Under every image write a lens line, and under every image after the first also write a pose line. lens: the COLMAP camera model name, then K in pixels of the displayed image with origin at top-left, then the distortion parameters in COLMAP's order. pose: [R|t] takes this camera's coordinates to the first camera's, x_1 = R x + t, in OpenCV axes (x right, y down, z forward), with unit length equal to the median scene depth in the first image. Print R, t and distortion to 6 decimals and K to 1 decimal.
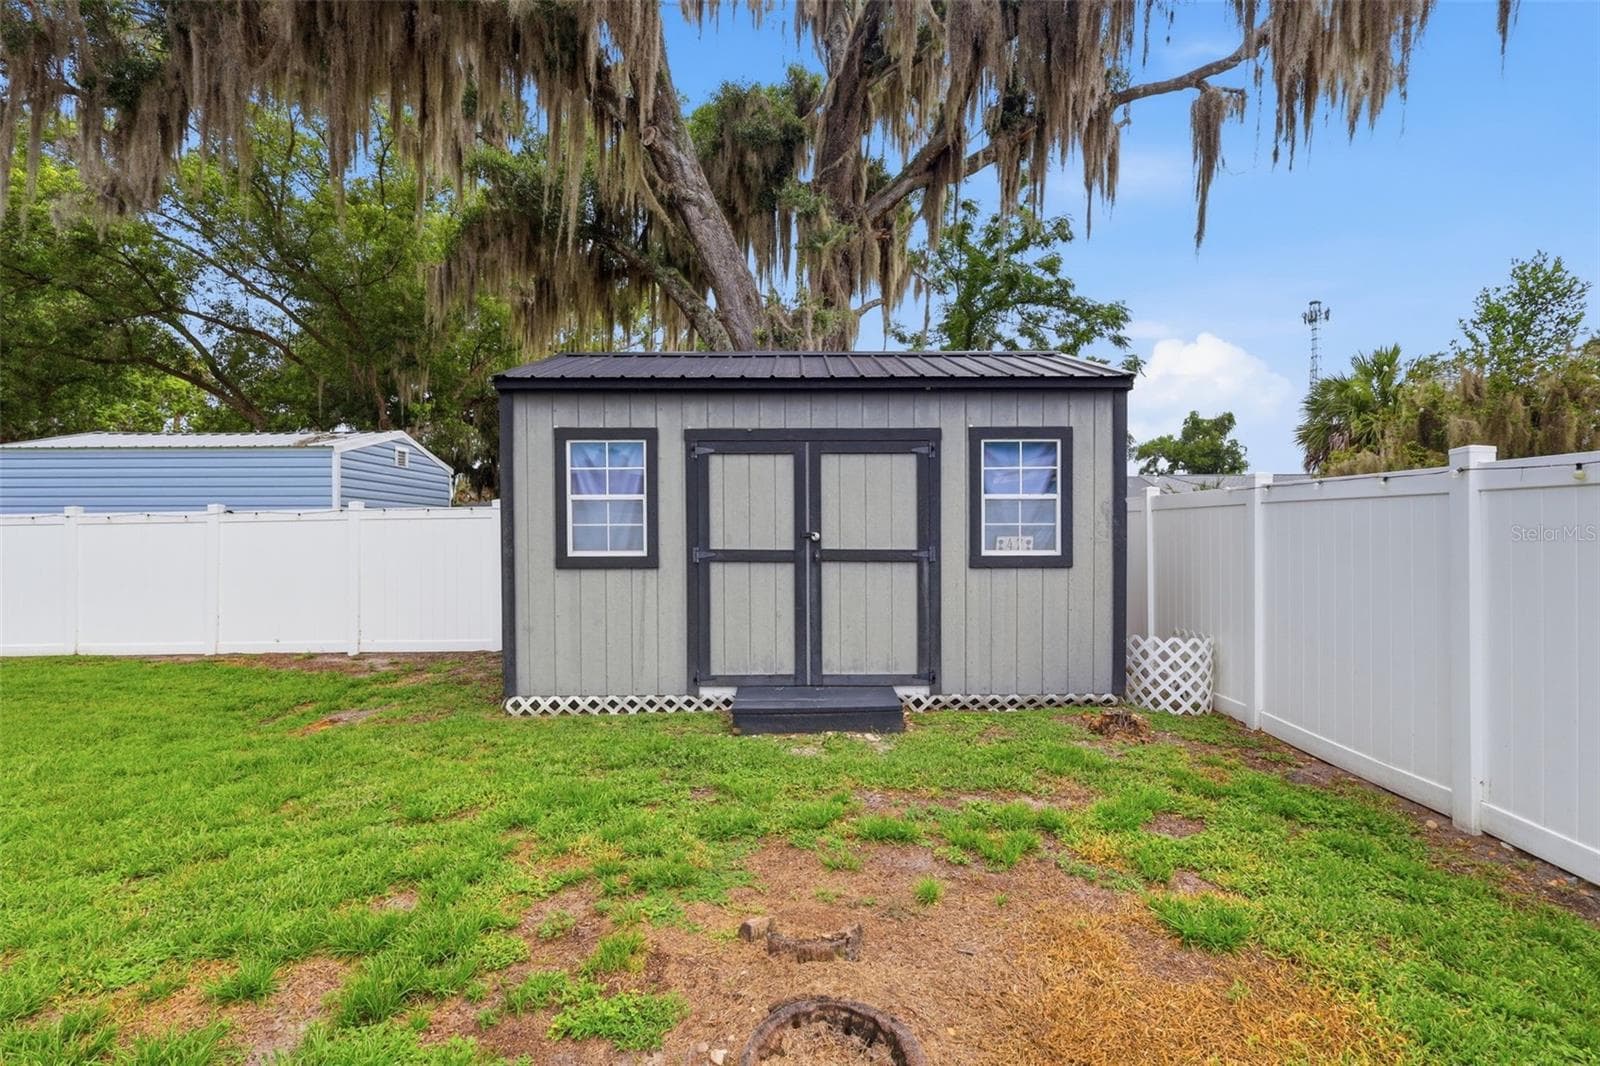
lens RADIAL K [[752.5, 0, 799.2], [0, 752.5, 536.8], [0, 0, 1]] dist [0.000457, 0.000224]
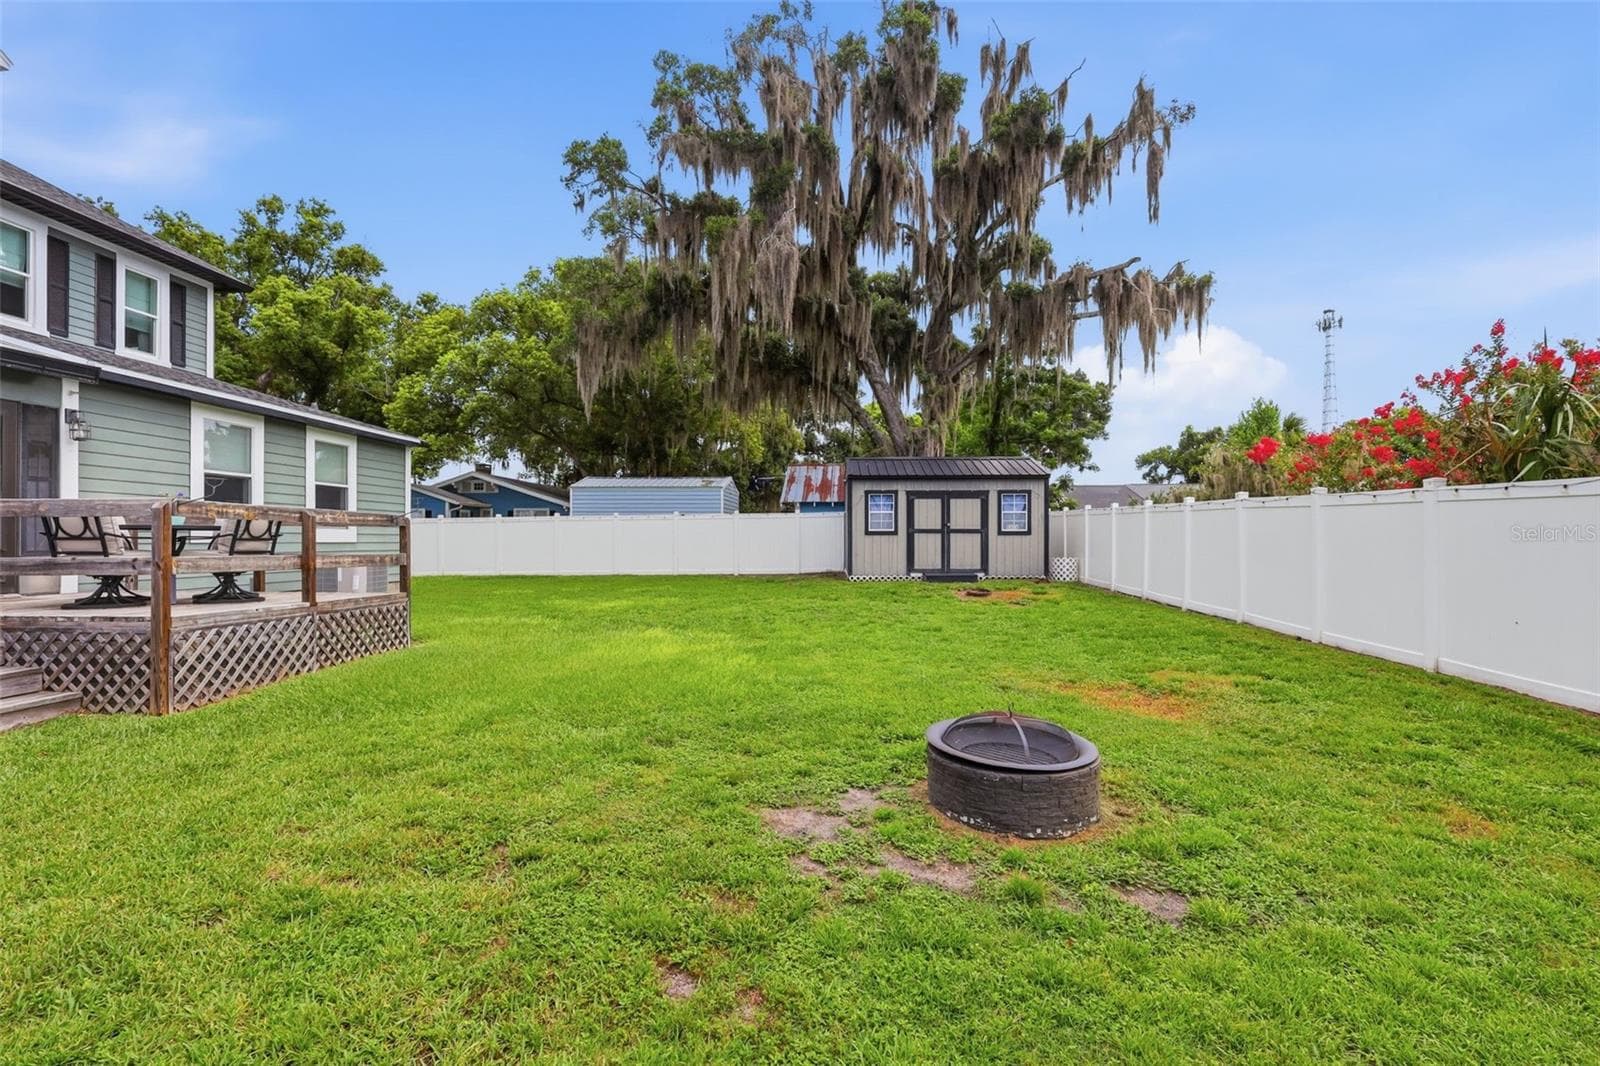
lens RADIAL K [[752.5, 0, 799.2], [0, 752.5, 536.8], [0, 0, 1]] dist [0.000457, 0.000224]
pose [[0.999349, 0.002850, -0.035977, -0.483699], [-0.002637, 0.999979, 0.005963, 0.032623], [0.035993, -0.005865, 0.999335, -2.146681]]
